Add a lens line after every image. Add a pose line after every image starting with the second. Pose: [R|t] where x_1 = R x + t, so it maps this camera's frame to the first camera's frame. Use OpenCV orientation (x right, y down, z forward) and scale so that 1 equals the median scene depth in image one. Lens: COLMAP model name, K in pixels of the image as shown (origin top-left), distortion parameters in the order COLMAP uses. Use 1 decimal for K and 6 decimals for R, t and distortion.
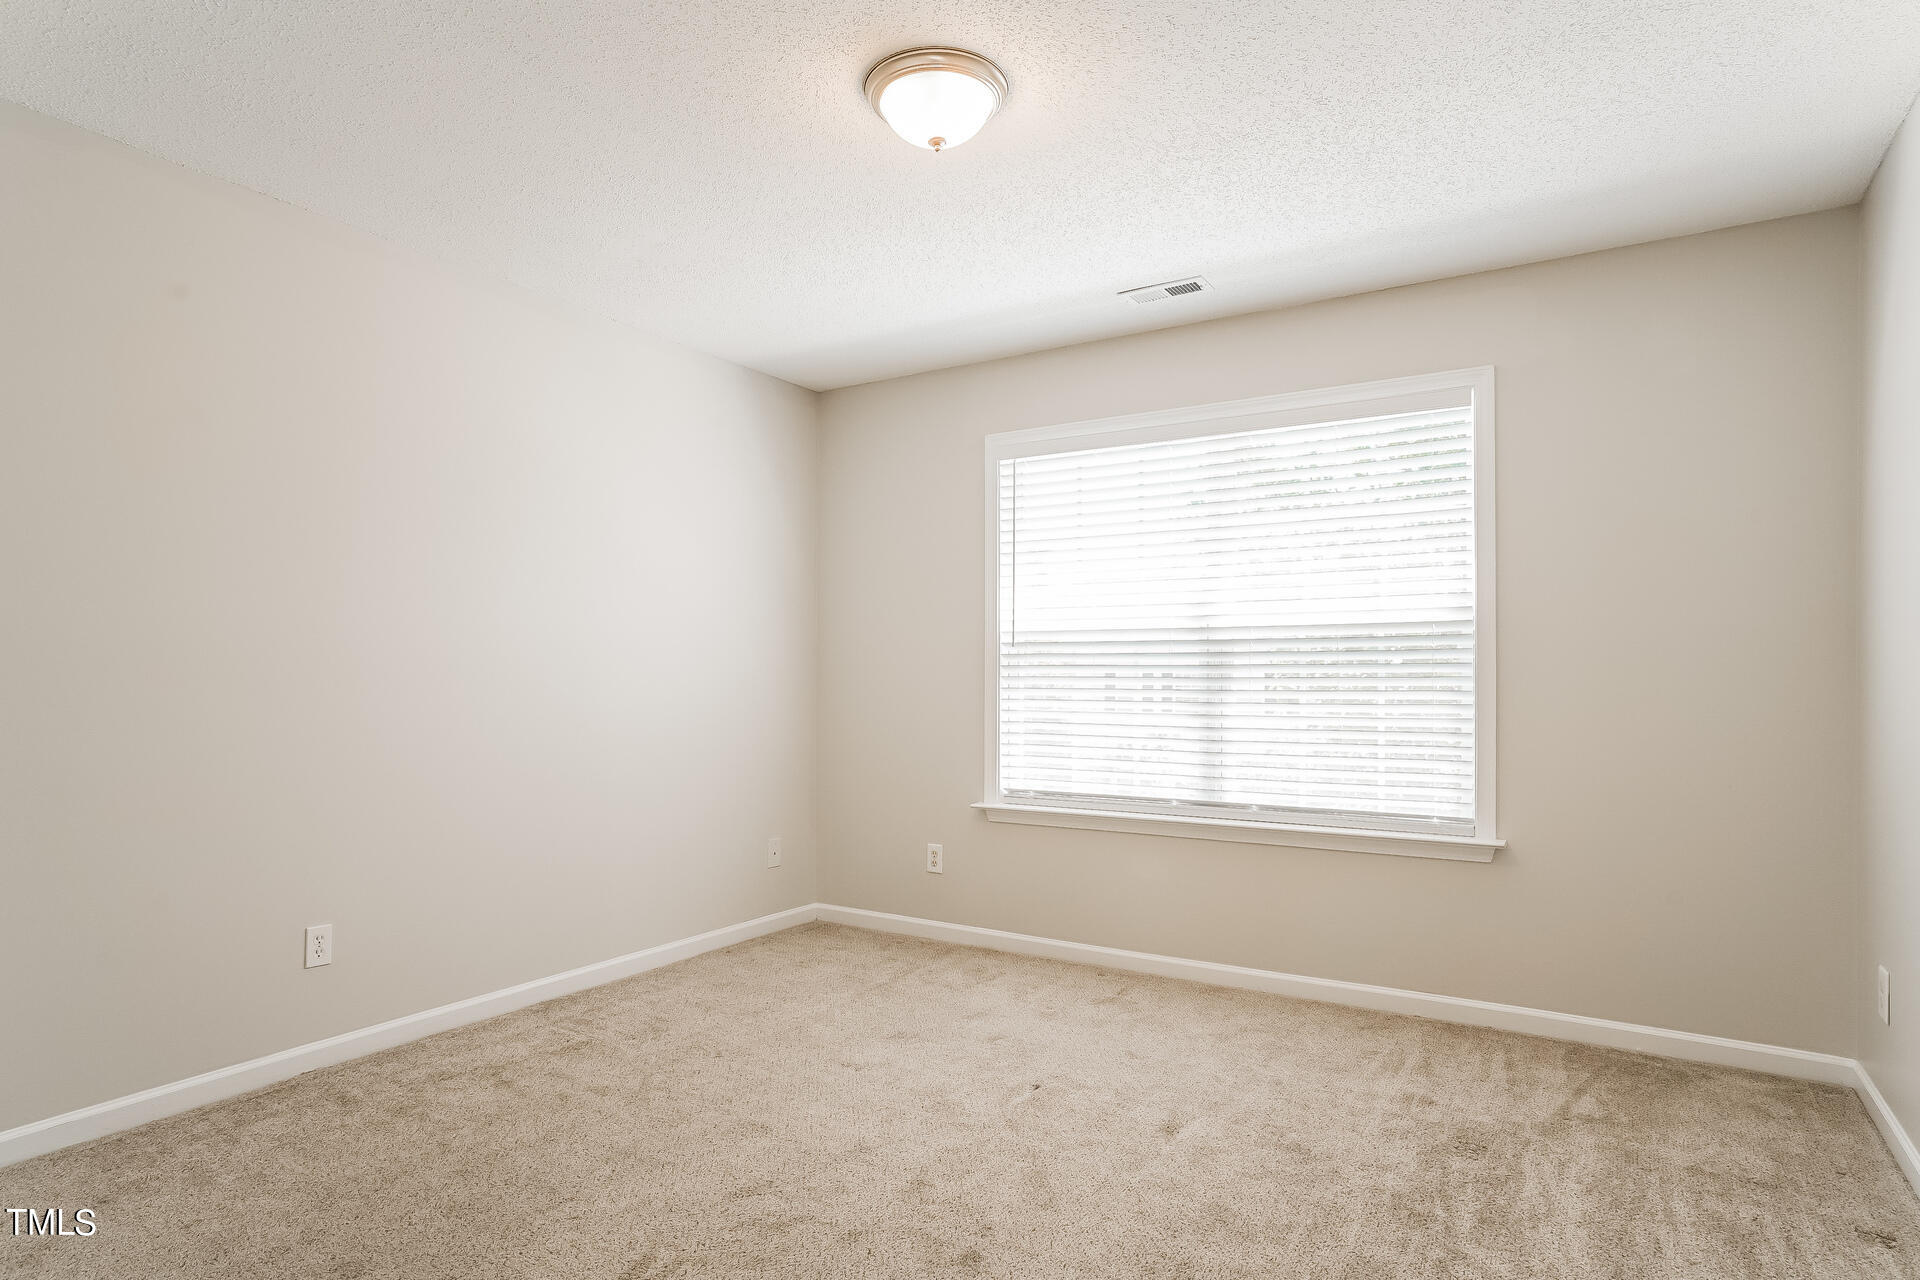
lens RADIAL K [[1033.8, 0, 961.6], [0, 1033.8, 653.1], [0, 0, 1]] dist [0.022404, 0.000174]
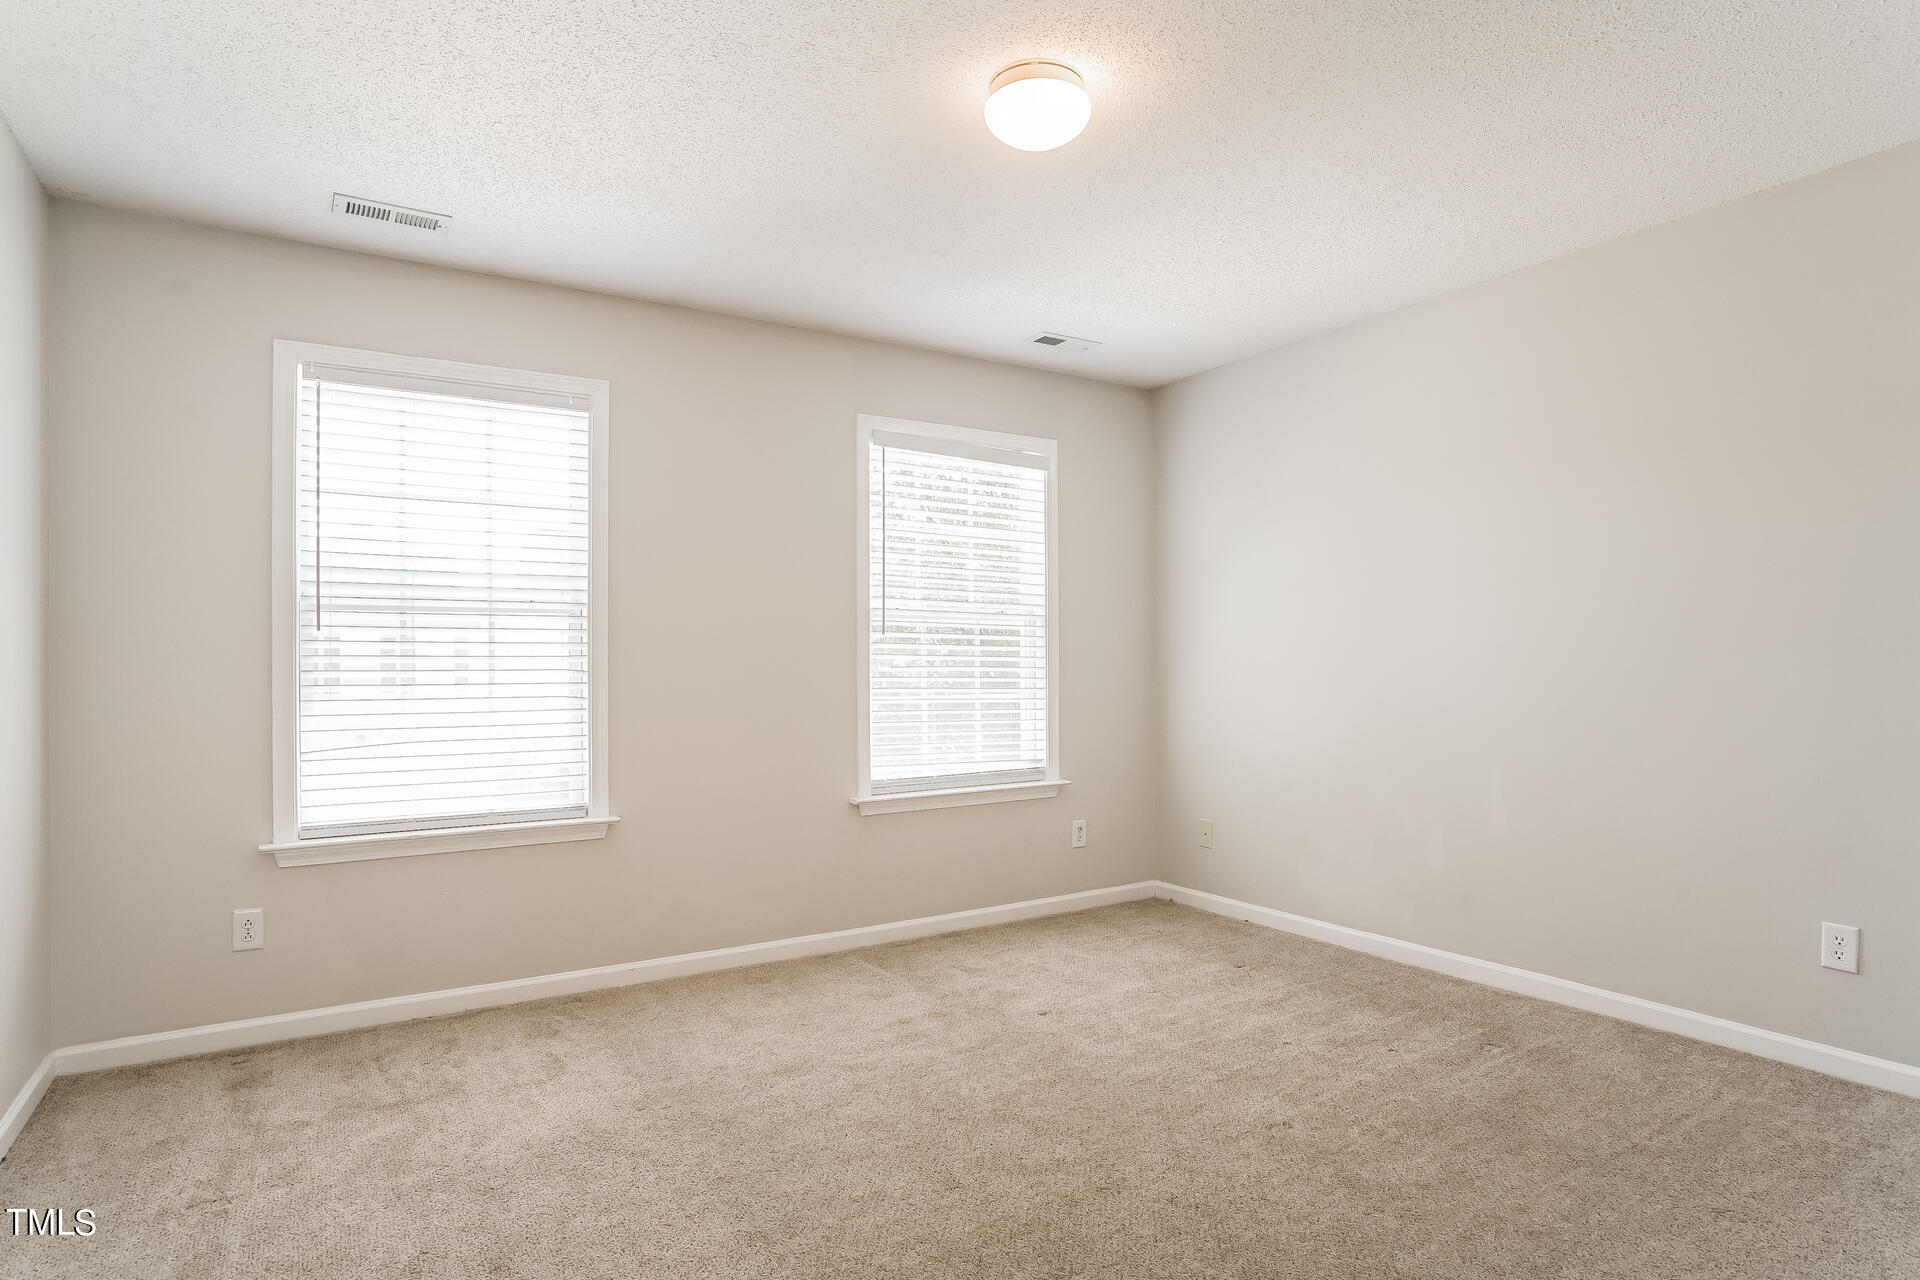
lens RADIAL K [[1037.1, 0, 962.3], [0, 1037.1, 643.4], [0, 0, 1]] dist [-0.024061, -0.000808]
pose [[0.458393, 0.015990, 0.888606, -0.731679], [-0.012716, 0.999854, -0.011433, 0.011982], [-0.888659, -0.006059, 0.458529, 0.441160]]
